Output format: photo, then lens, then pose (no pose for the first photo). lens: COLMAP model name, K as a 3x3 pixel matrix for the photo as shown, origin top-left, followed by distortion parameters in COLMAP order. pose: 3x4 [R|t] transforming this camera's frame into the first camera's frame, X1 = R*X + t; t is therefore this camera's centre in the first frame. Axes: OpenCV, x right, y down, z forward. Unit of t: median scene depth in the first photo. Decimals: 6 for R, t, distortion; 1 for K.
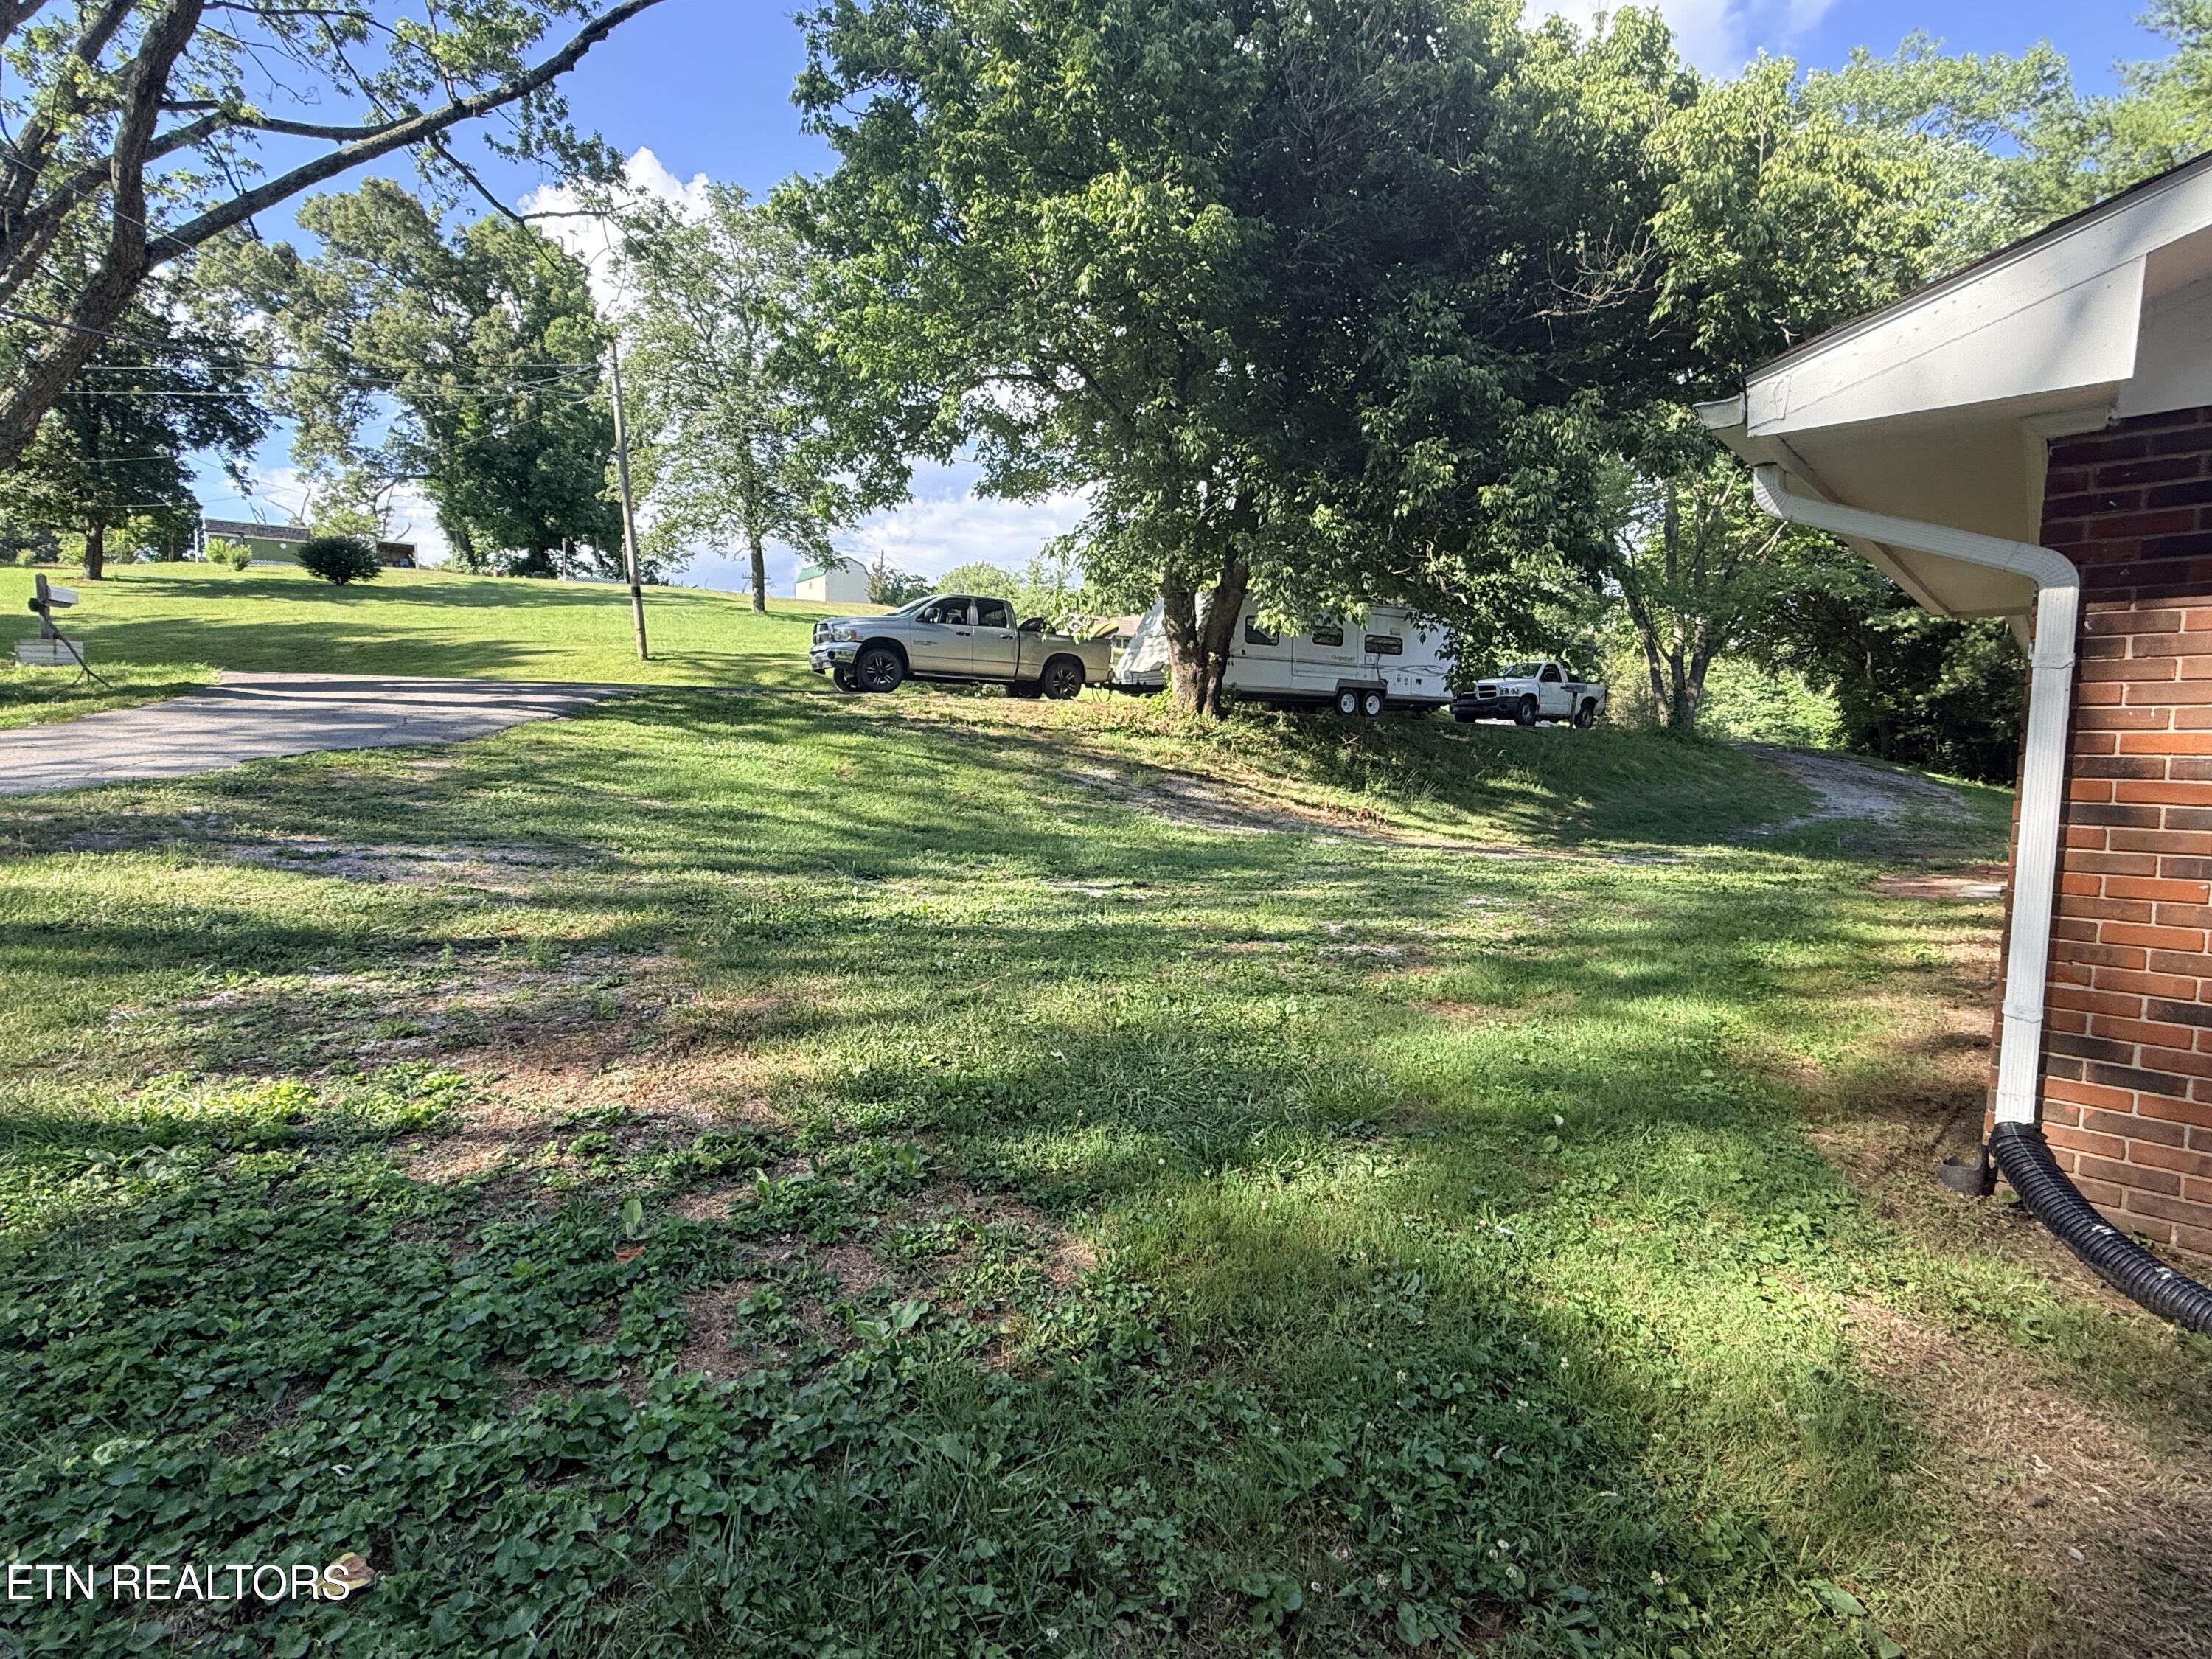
lens RADIAL K [[1023.9, 0, 1098.7], [0, 1023.9, 817.0], [0, 0, 1]] dist [-0.004920, -0.001054]
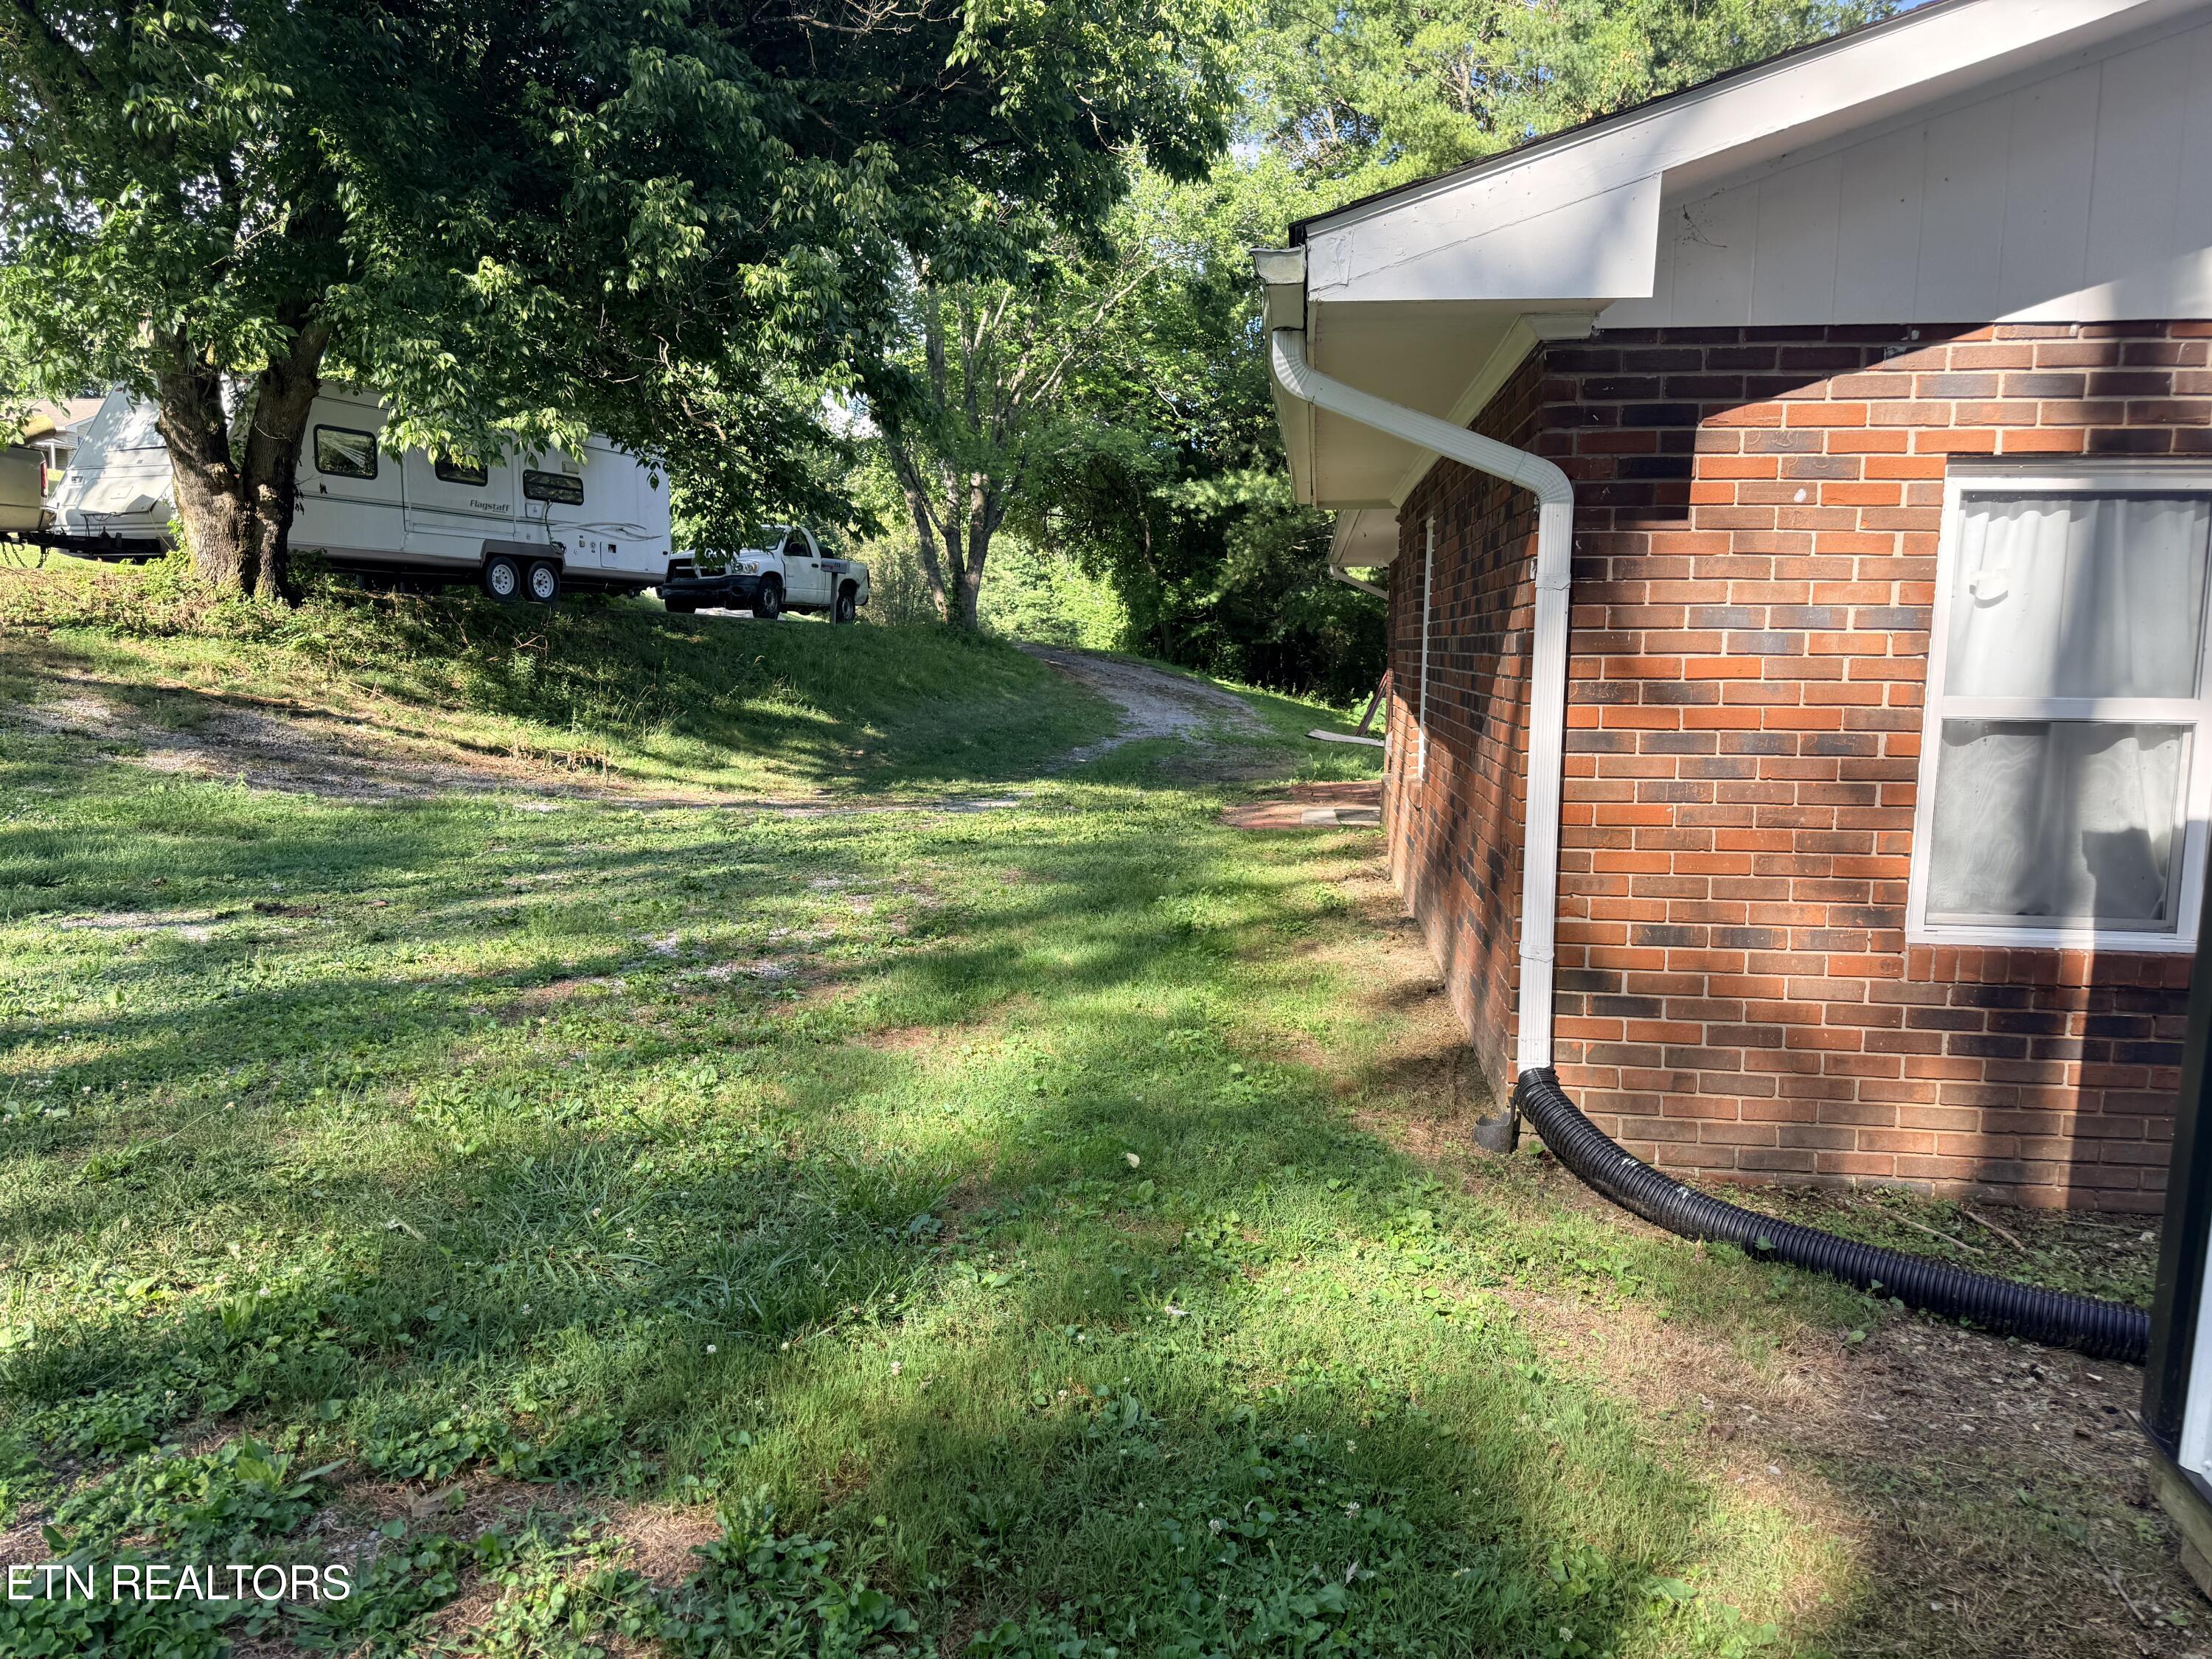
lens RADIAL K [[1568.0, 0, 1122.8], [0, 1568.0, 815.3], [0, 0, 1]] dist [0.042316, -0.034662]
pose [[0.800912, -0.066431, 0.595086, -0.058093], [0.043172, 0.997647, 0.053266, -0.006635], [-0.597224, -0.016970, 0.801895, 0.013304]]
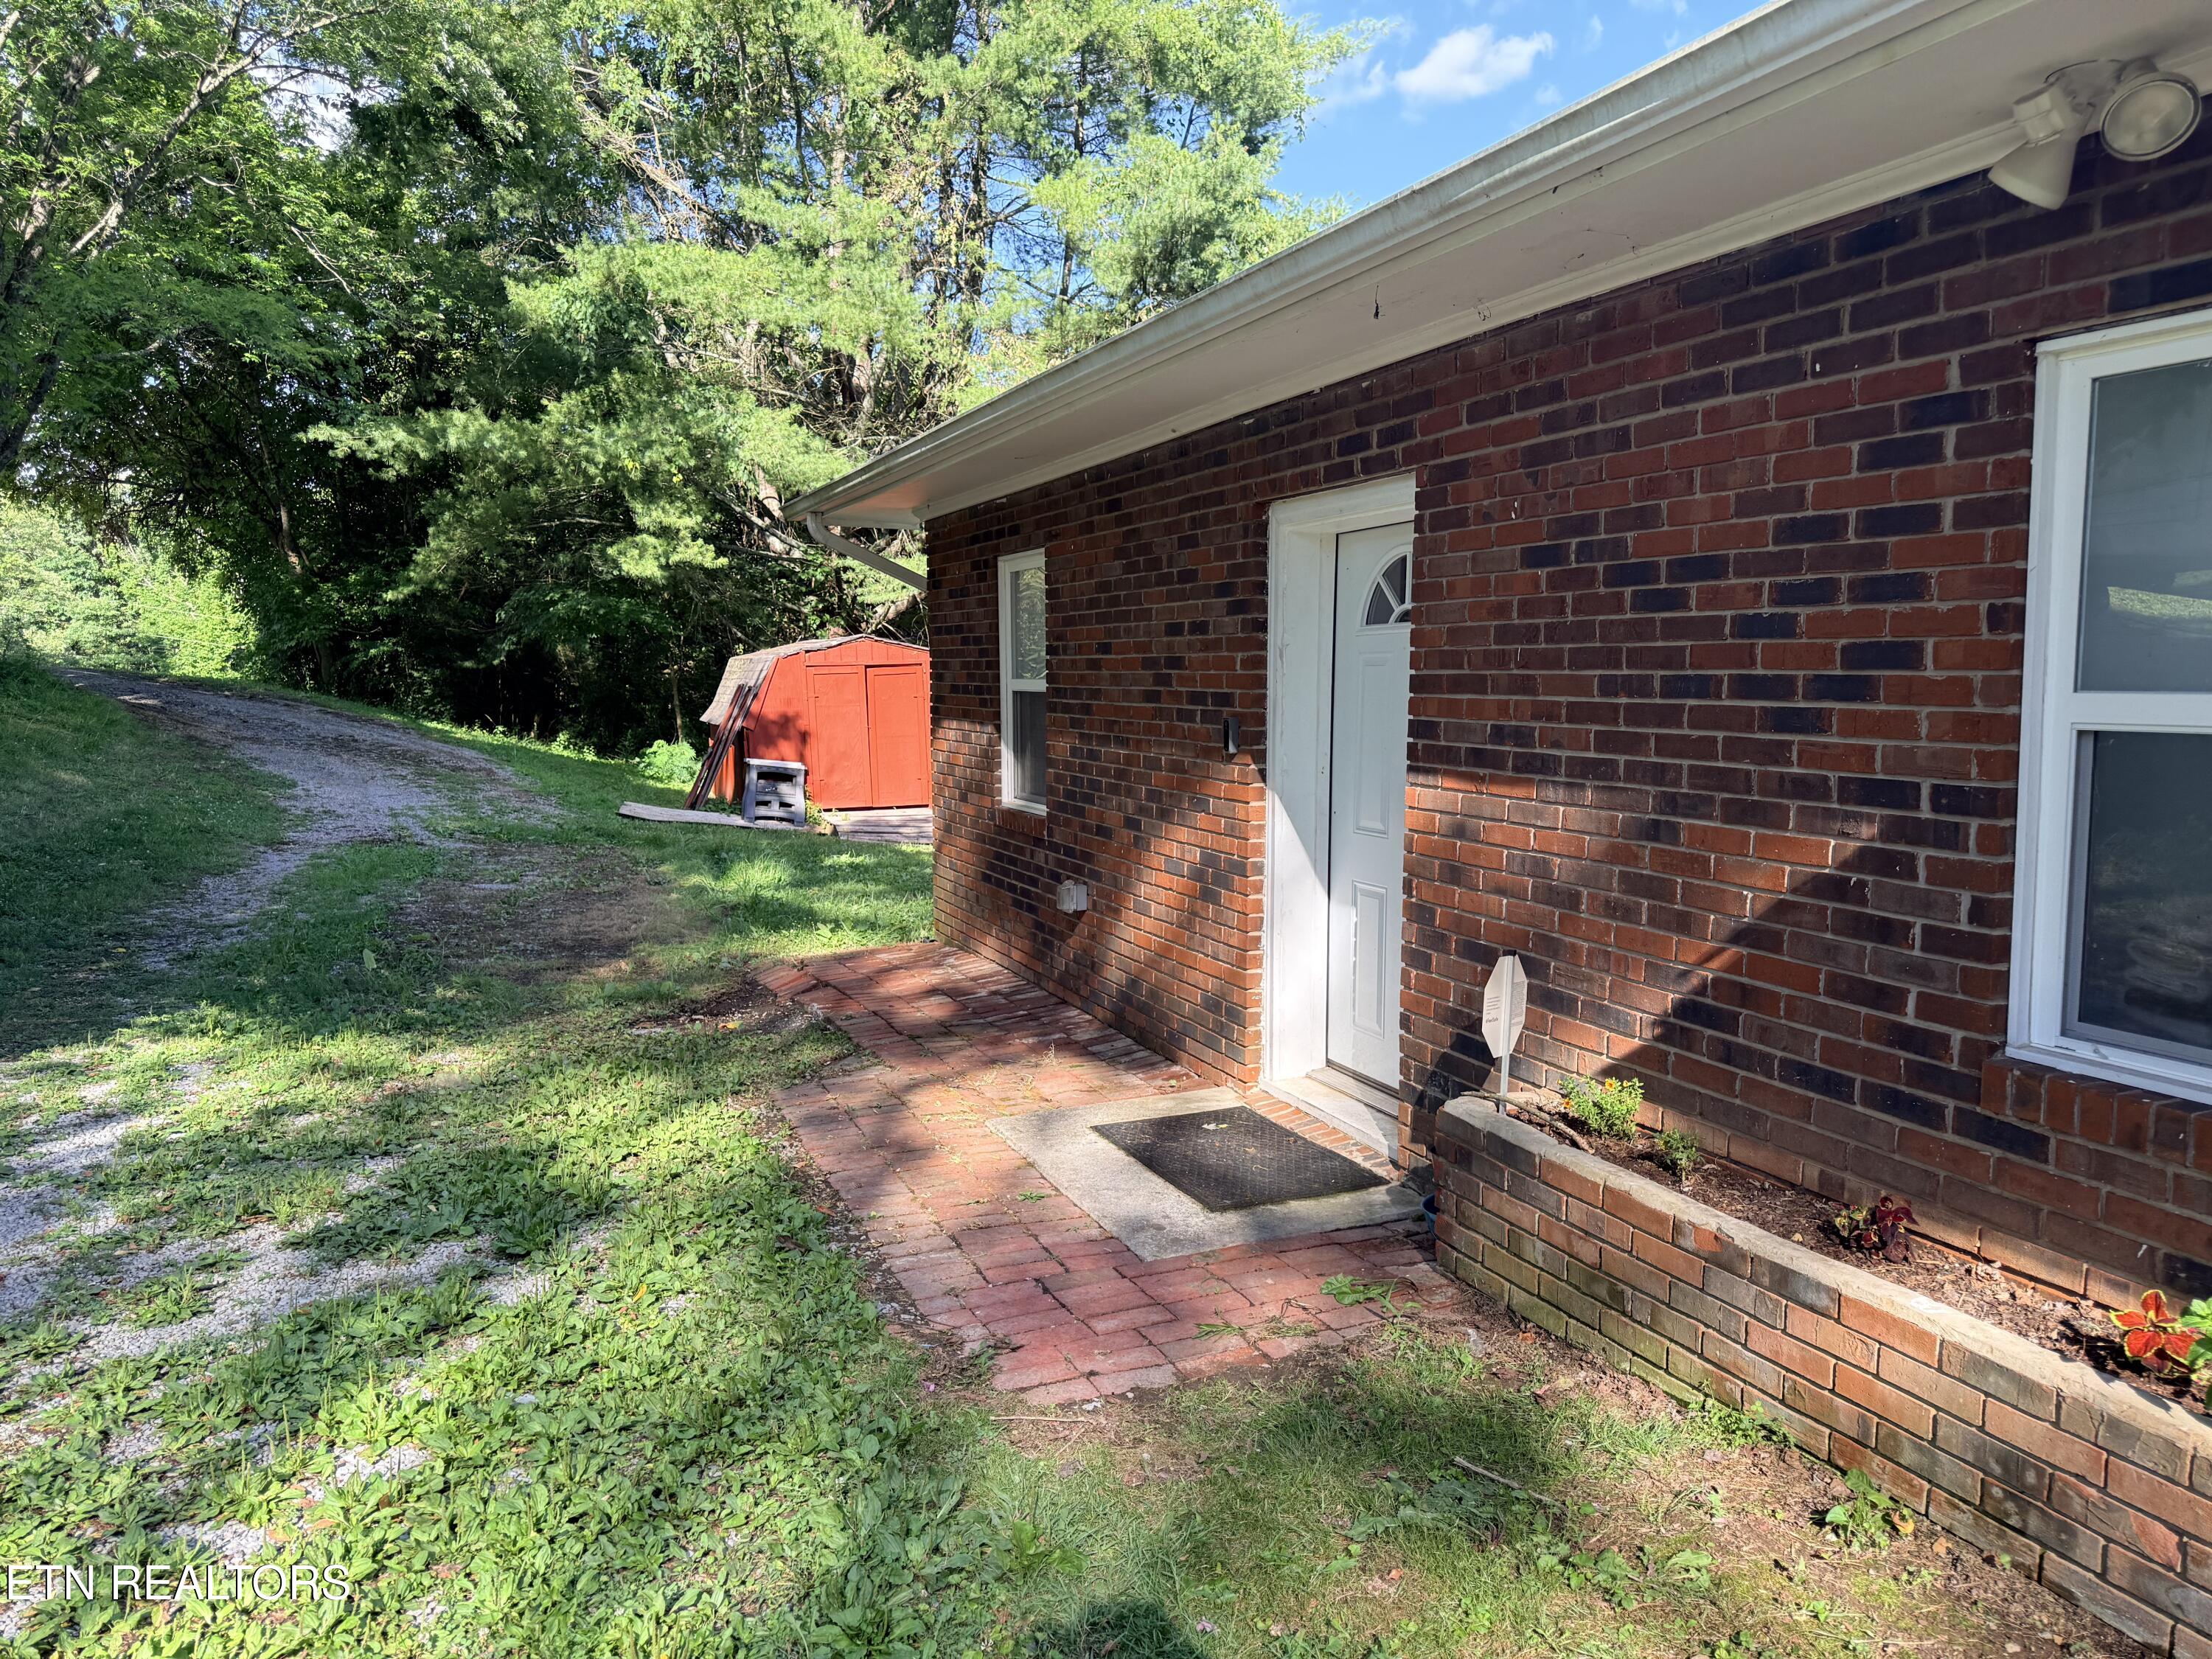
lens RADIAL K [[1568.0, 0, 1092.4], [0, 1568.0, 813.3], [0, 0, 1]] dist [0.042316, -0.034662]
pose [[0.415524, -0.090362, 0.905083, 0.392993], [0.070508, 0.995259, 0.066995, -0.054223], [-0.906845, 0.035978, 0.419925, 0.675318]]
